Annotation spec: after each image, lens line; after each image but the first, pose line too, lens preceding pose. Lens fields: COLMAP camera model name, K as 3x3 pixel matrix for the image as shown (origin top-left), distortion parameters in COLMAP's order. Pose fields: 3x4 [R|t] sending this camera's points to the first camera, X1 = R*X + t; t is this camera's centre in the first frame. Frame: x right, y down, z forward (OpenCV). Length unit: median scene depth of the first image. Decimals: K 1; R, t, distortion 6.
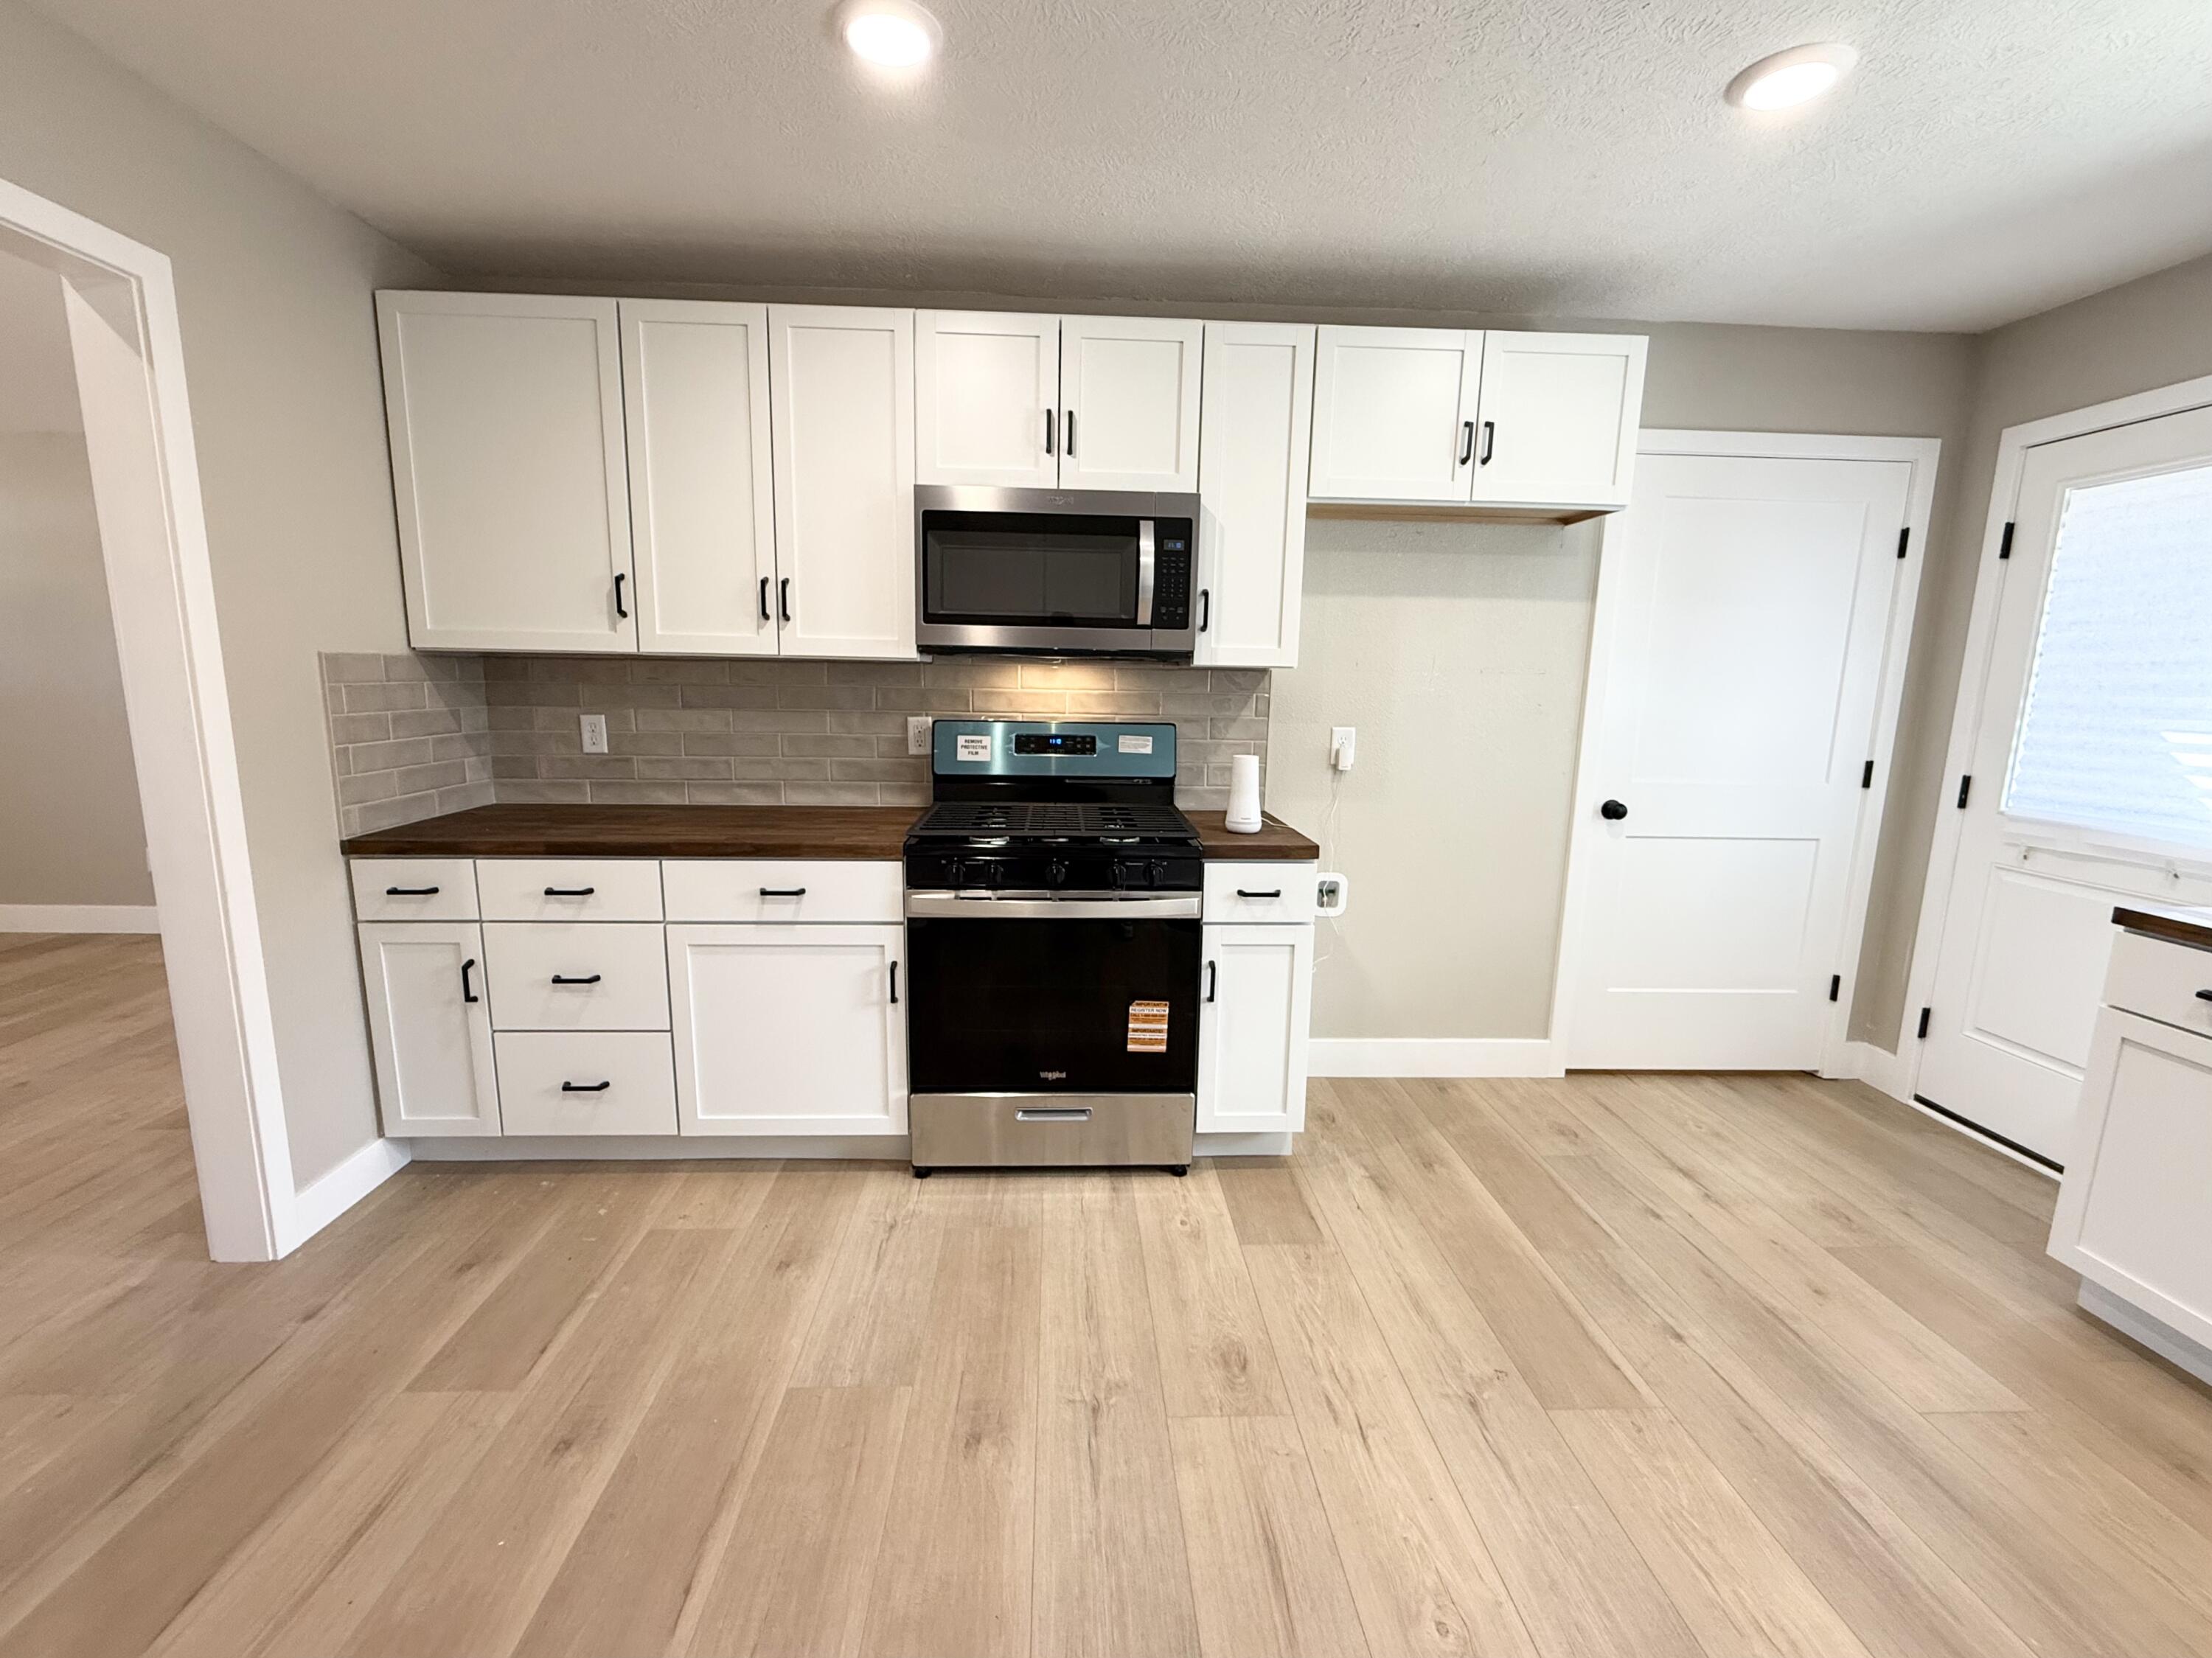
lens RADIAL K [[926.7, 0, 1096.8], [0, 926.7, 829.9], [0, 0, 1]] dist [-0.000768, -0.000019]
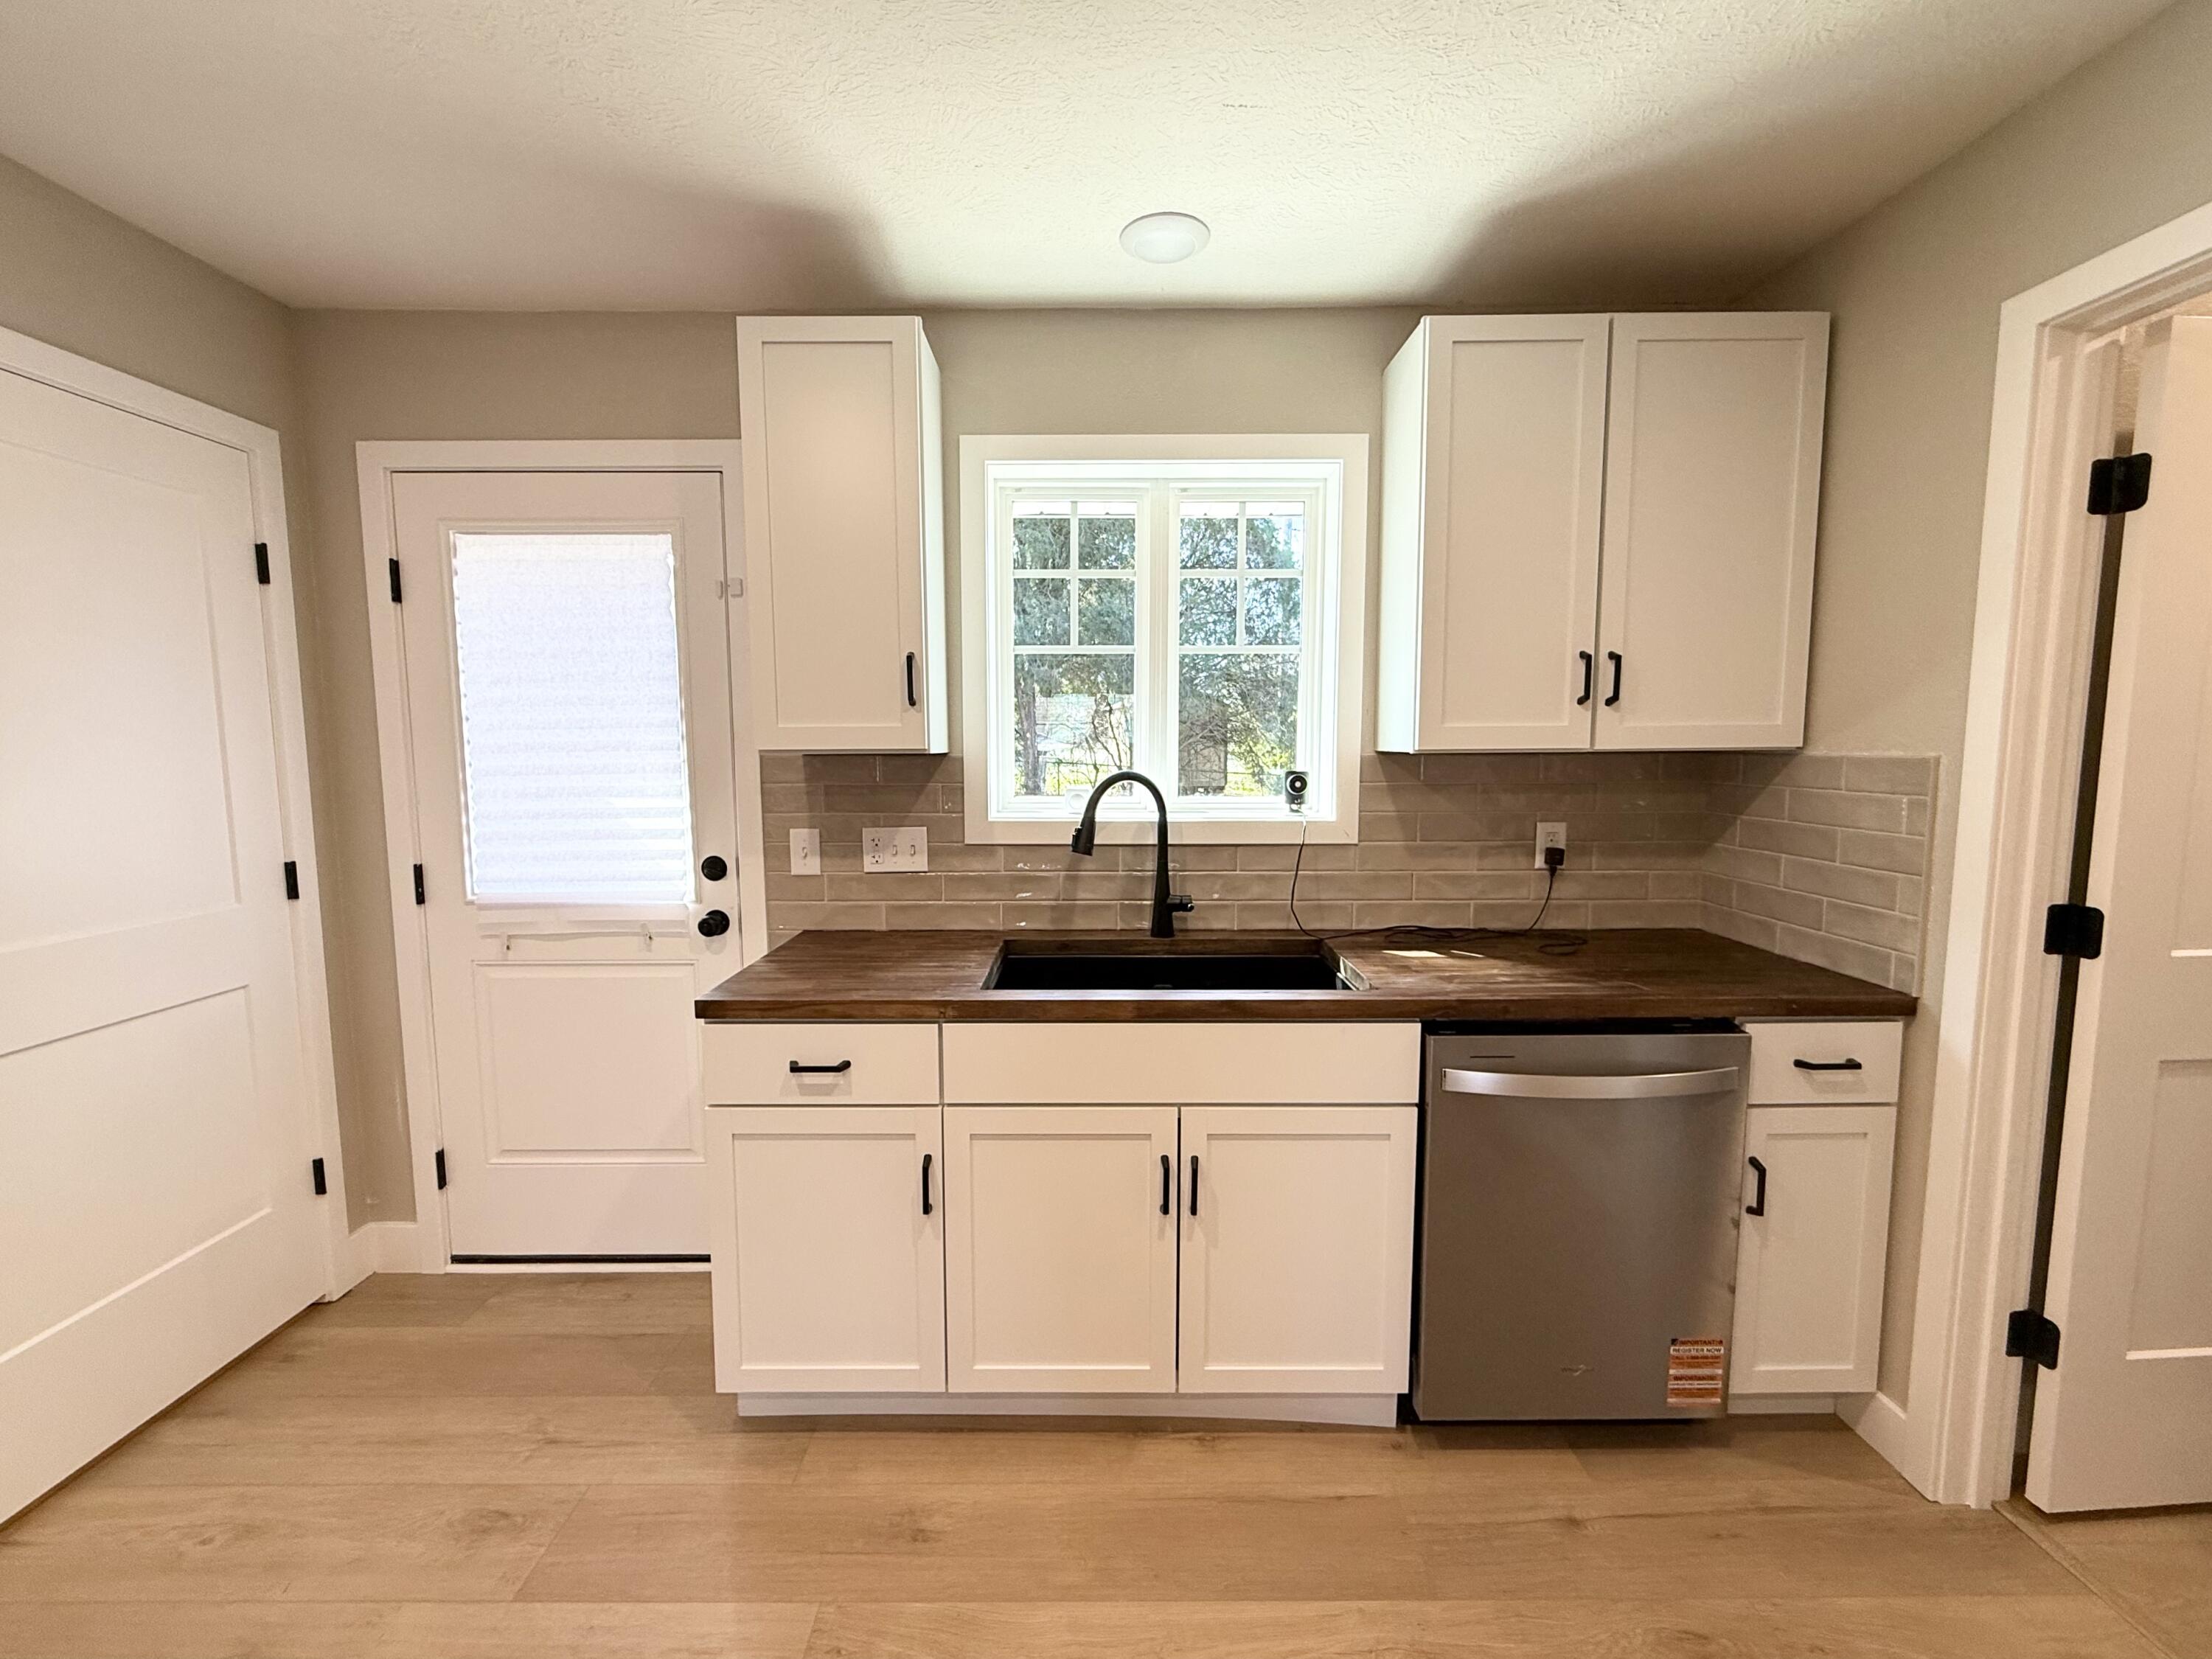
lens RADIAL K [[910.0, 0, 1103.1], [0, 910.0, 828.8], [0, 0, 1]] dist [-0.002875, -0.000443]
pose [[0.033599, -0.115593, 0.992728, 0.193900], [0.168552, 0.979717, 0.108374, -0.085251], [-0.985120, 0.163685, 0.052401, 0.411407]]
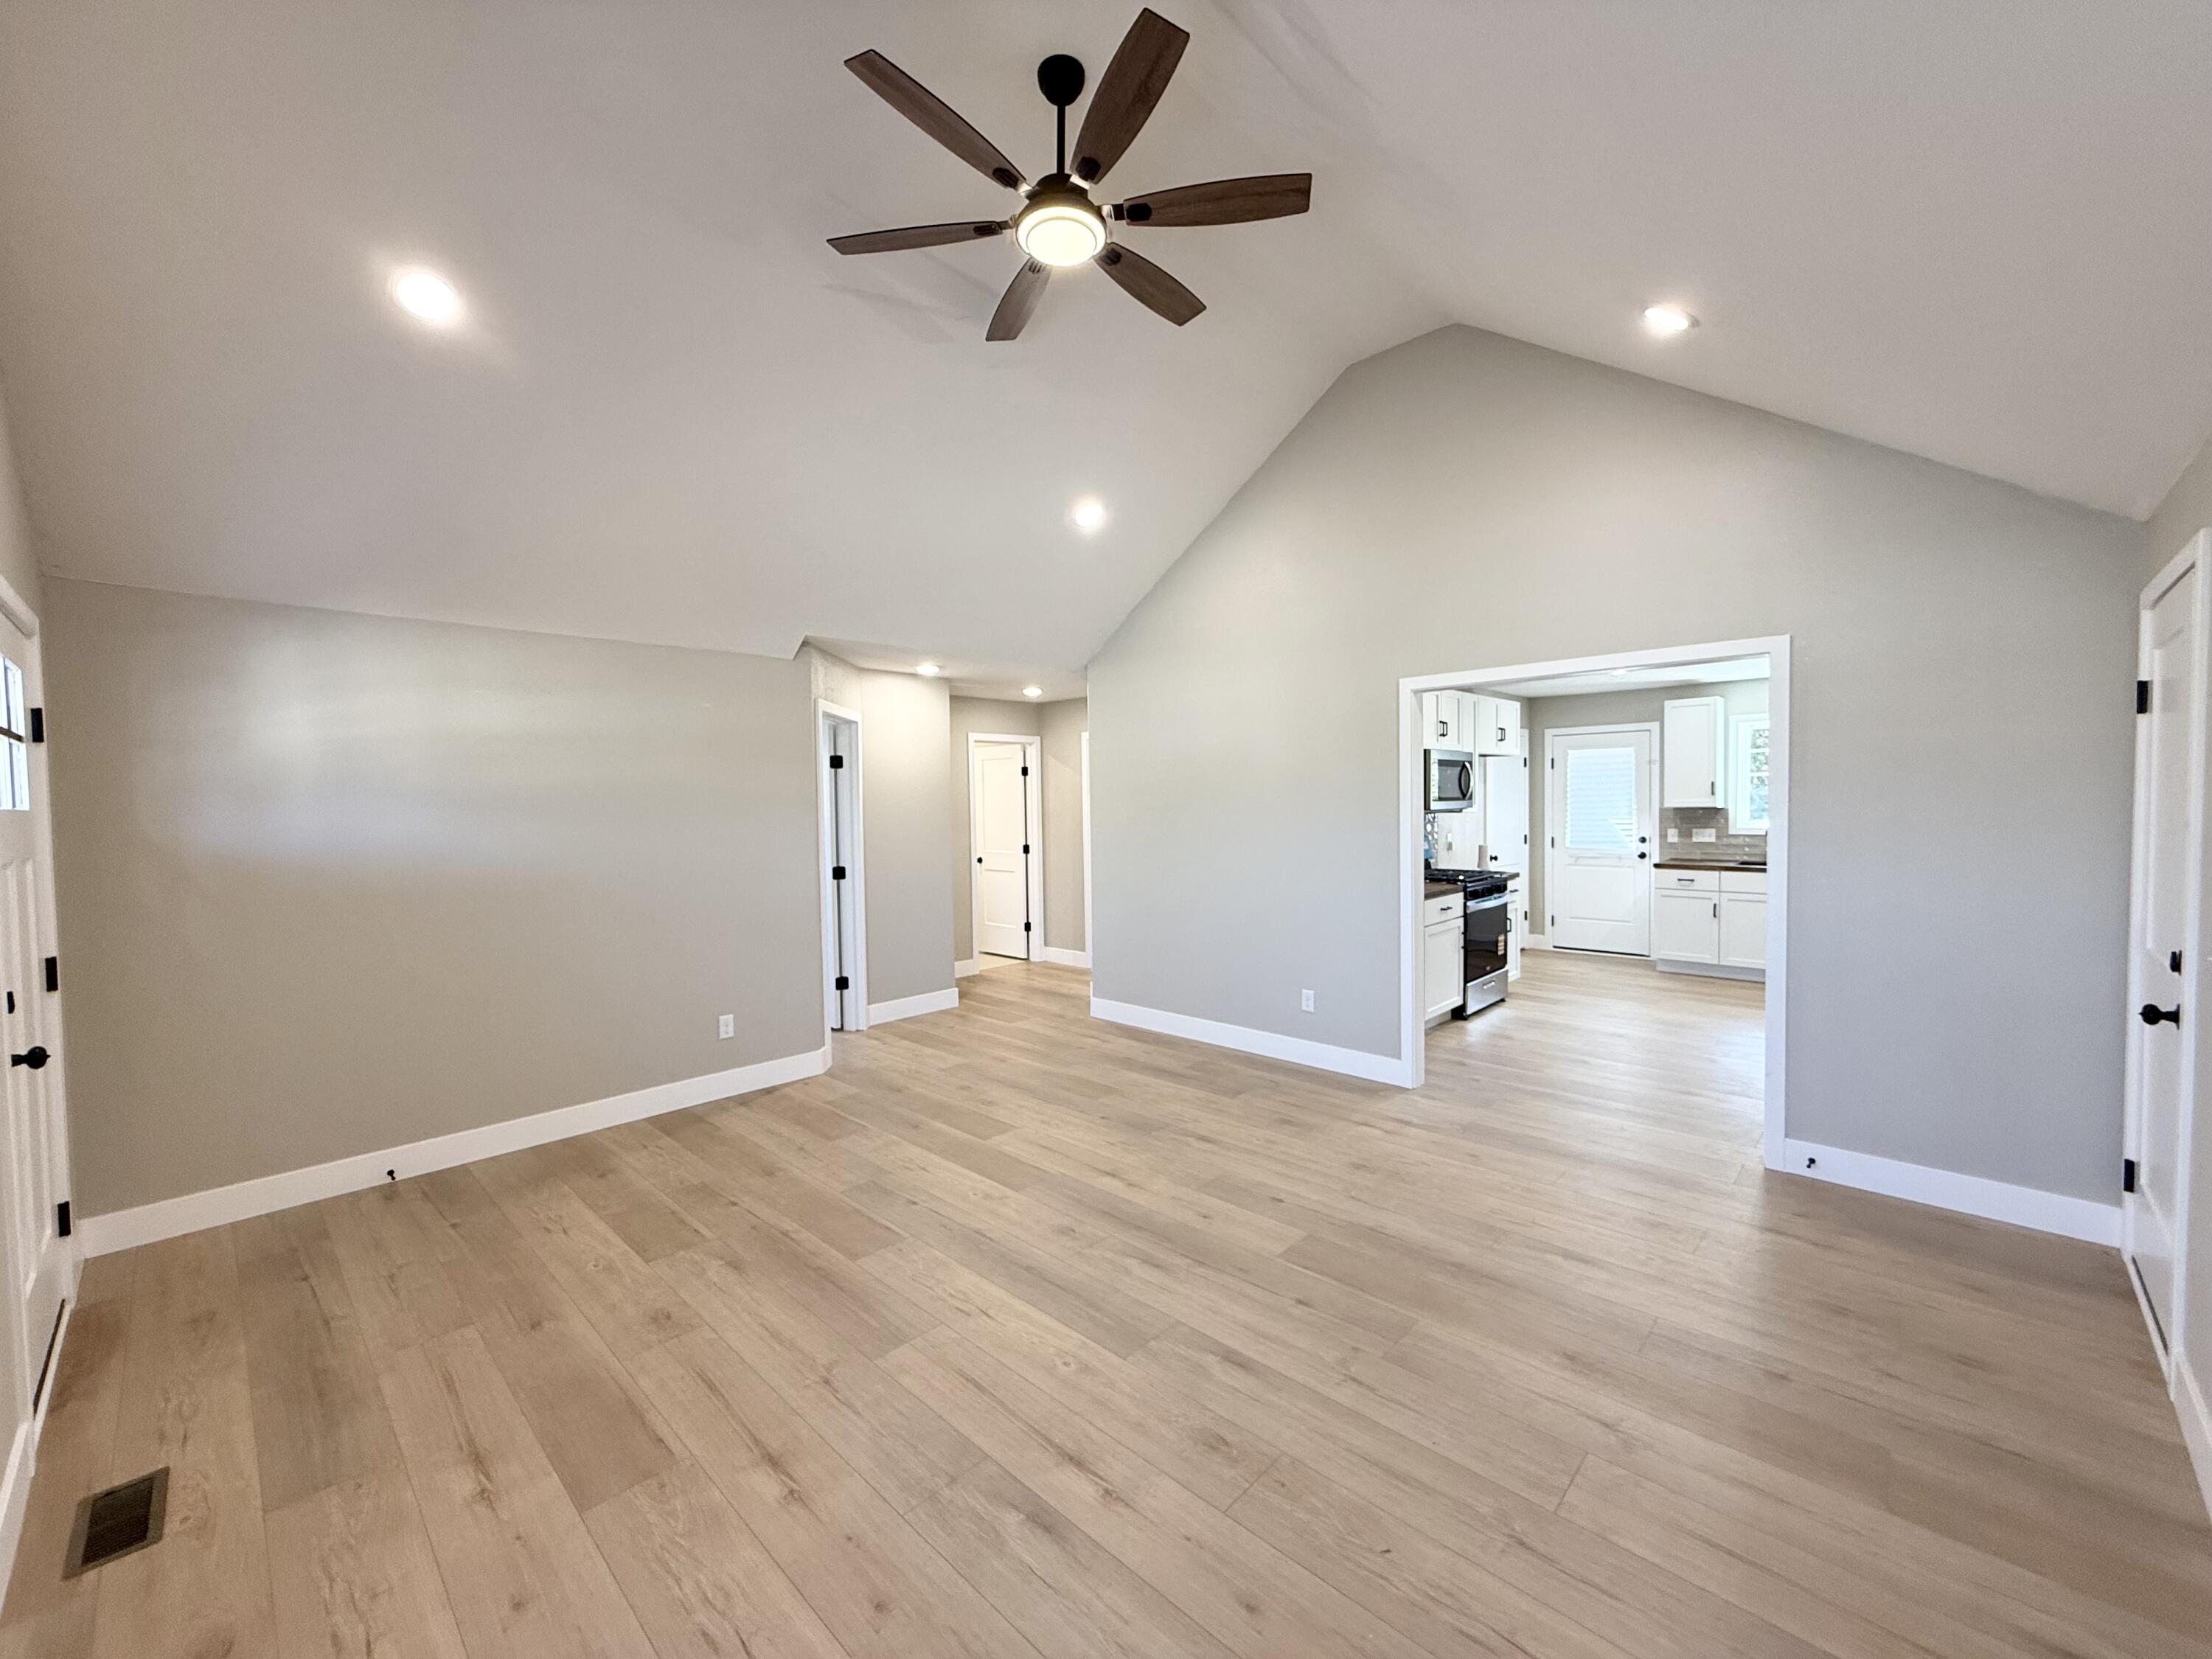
lens RADIAL K [[889.8, 0, 1092.2], [0, 889.8, 827.8], [0, 0, 1]] dist [0.000695, 0.000055]
pose [[0.725755, -0.054506, 0.685790, -2.544249], [0.145221, 0.986531, -0.075275, -0.101901], [-0.672451, 0.154223, 0.723896, -0.138507]]
